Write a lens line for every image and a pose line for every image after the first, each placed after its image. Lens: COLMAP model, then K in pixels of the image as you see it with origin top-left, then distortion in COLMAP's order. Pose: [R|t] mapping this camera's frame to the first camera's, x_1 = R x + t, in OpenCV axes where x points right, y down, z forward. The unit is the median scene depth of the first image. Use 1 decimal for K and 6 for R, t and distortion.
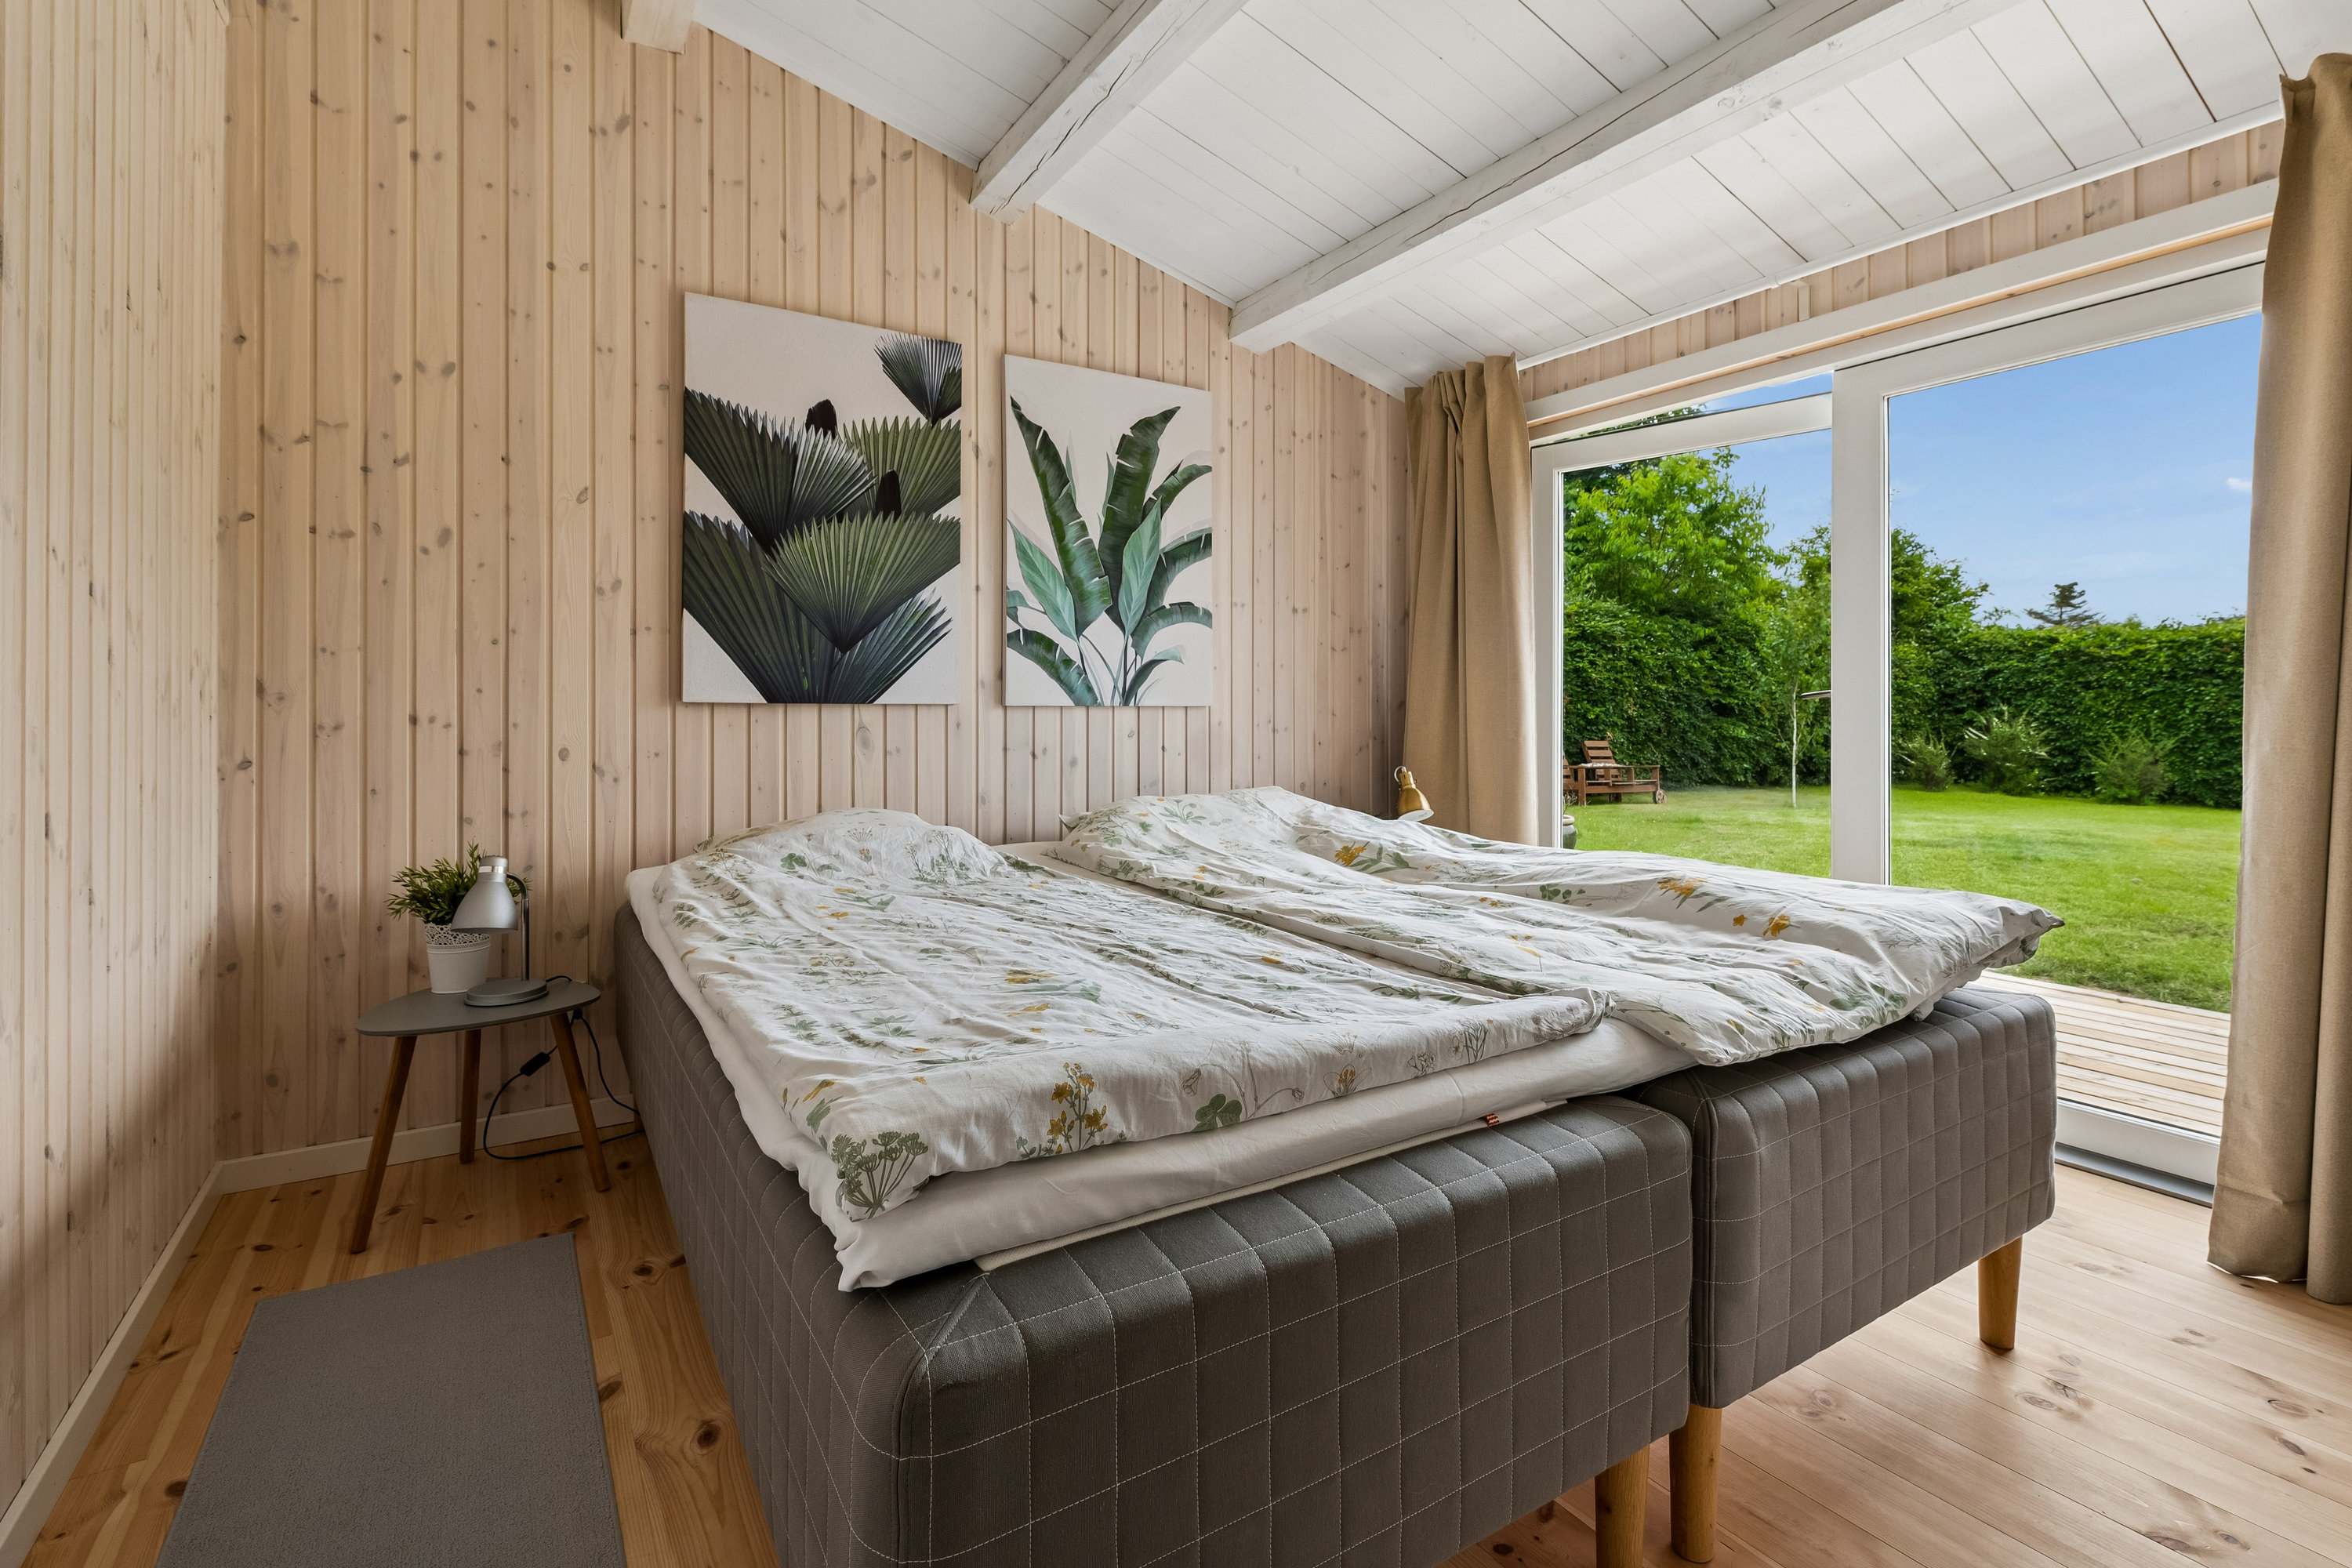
lens RADIAL K [[1097.8, 0, 1202.4], [0, 1097.8, 714.1], [0, 0, 1]] dist [0.005992, -0.005274]
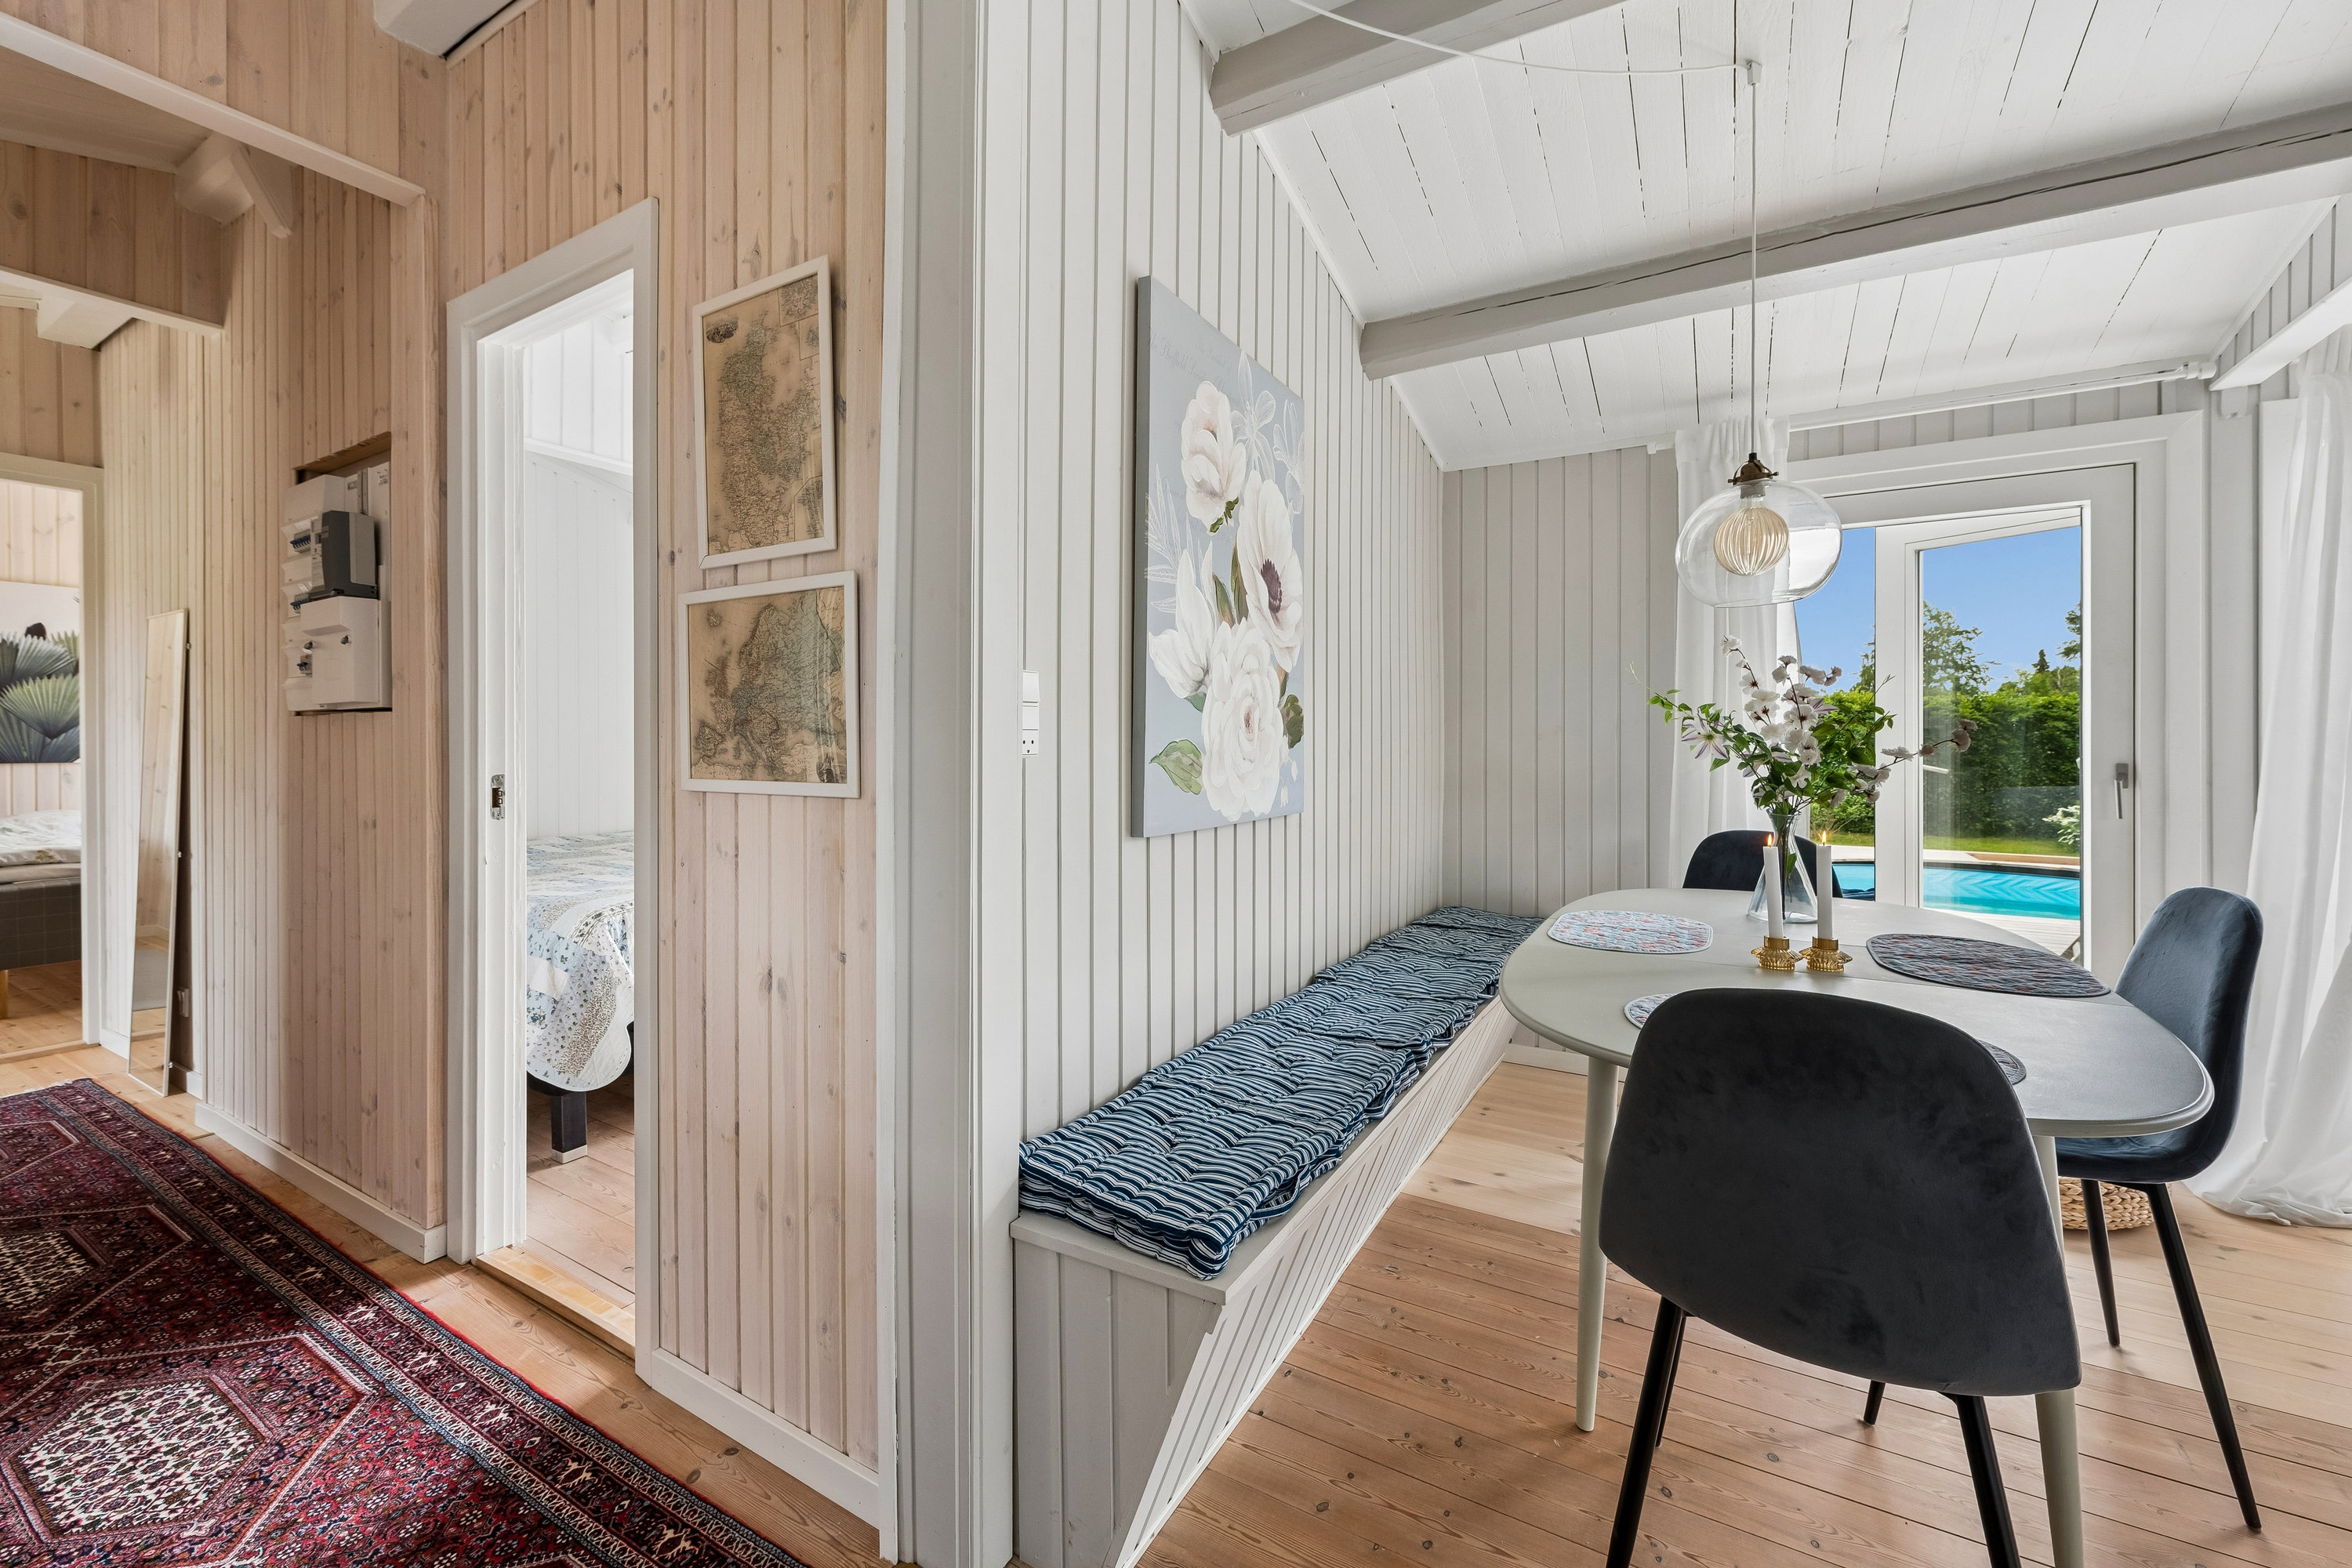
lens RADIAL K [[926.4, 0, 1196.2], [0, 926.4, 742.2], [0, 0, 1]] dist [0.007487, -0.002901]
pose [[0.890553, -0.005915, 0.454840, 0.912278], [0.005757, 0.999982, 0.001733, -0.043873], [-0.454842, 0.001075, 0.890571, -1.786027]]
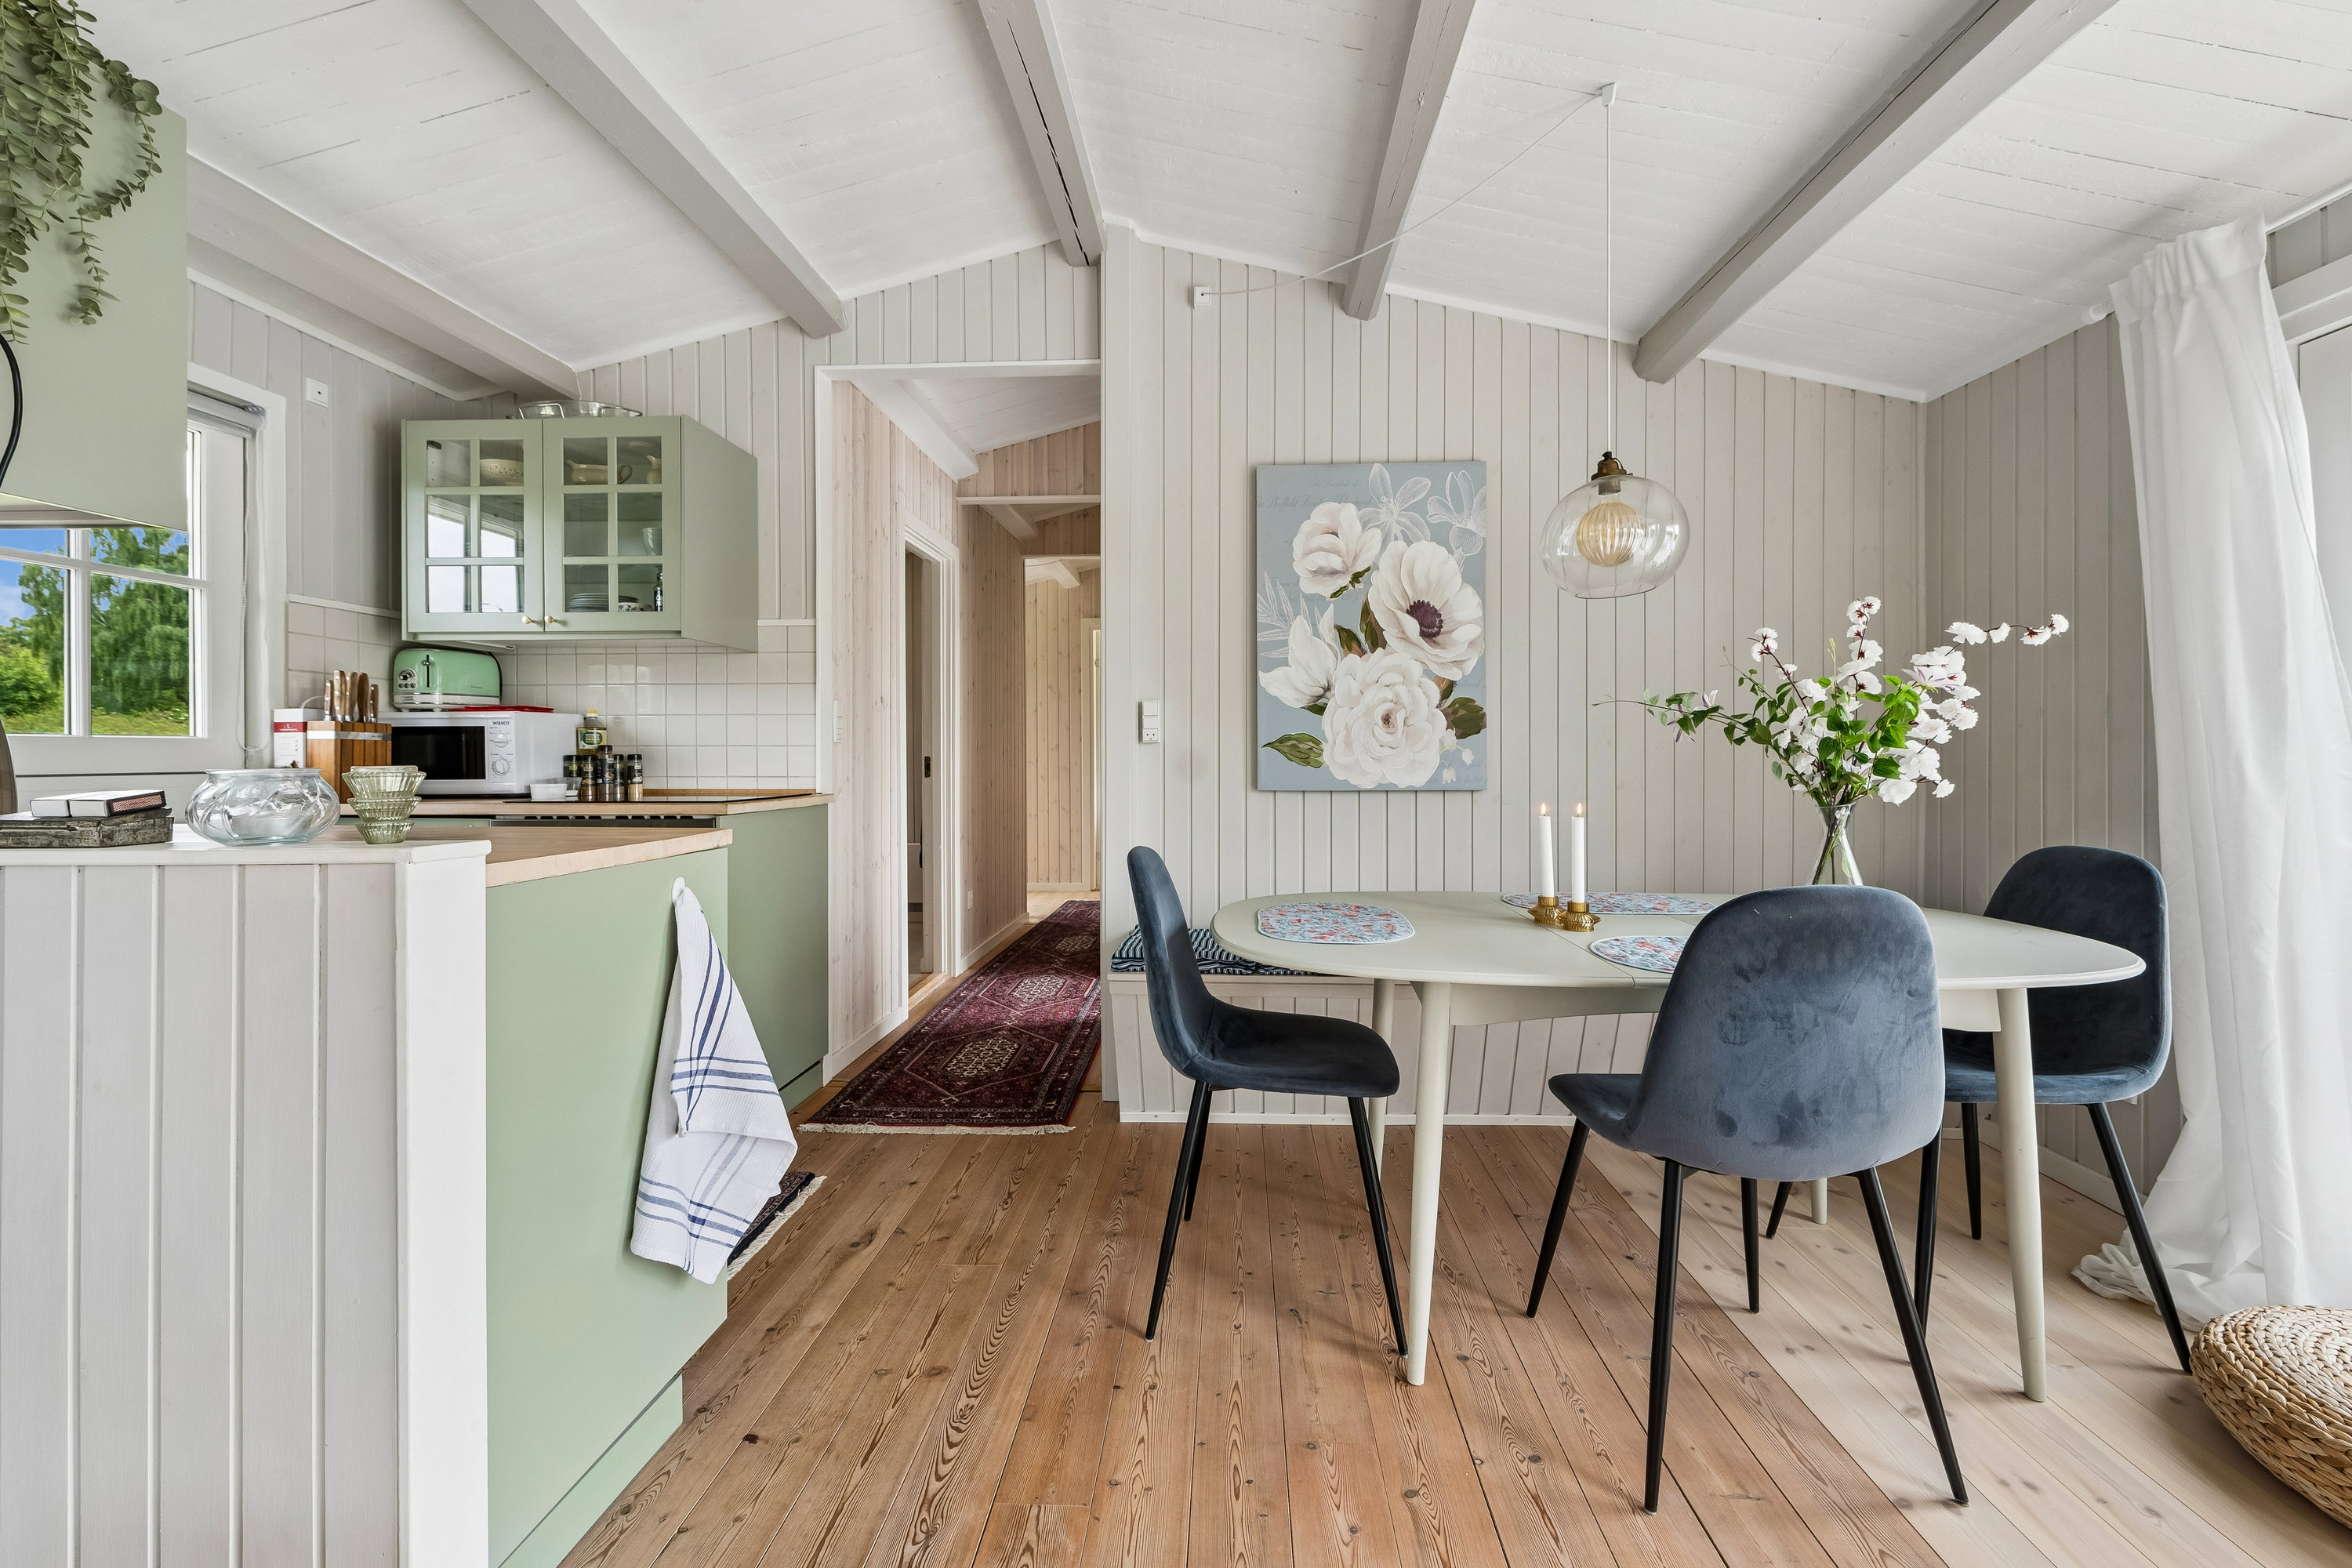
lens RADIAL K [[926.4, 0, 1189.4], [0, 926.4, 757.0], [0, 0, 1]] dist [0.007487, -0.002901]
pose [[0.809932, -0.005037, -0.586502, 1.731735], [0.004802, 0.999987, -0.001958, -0.015400], [0.586504, -0.001230, 0.809945, -2.136340]]
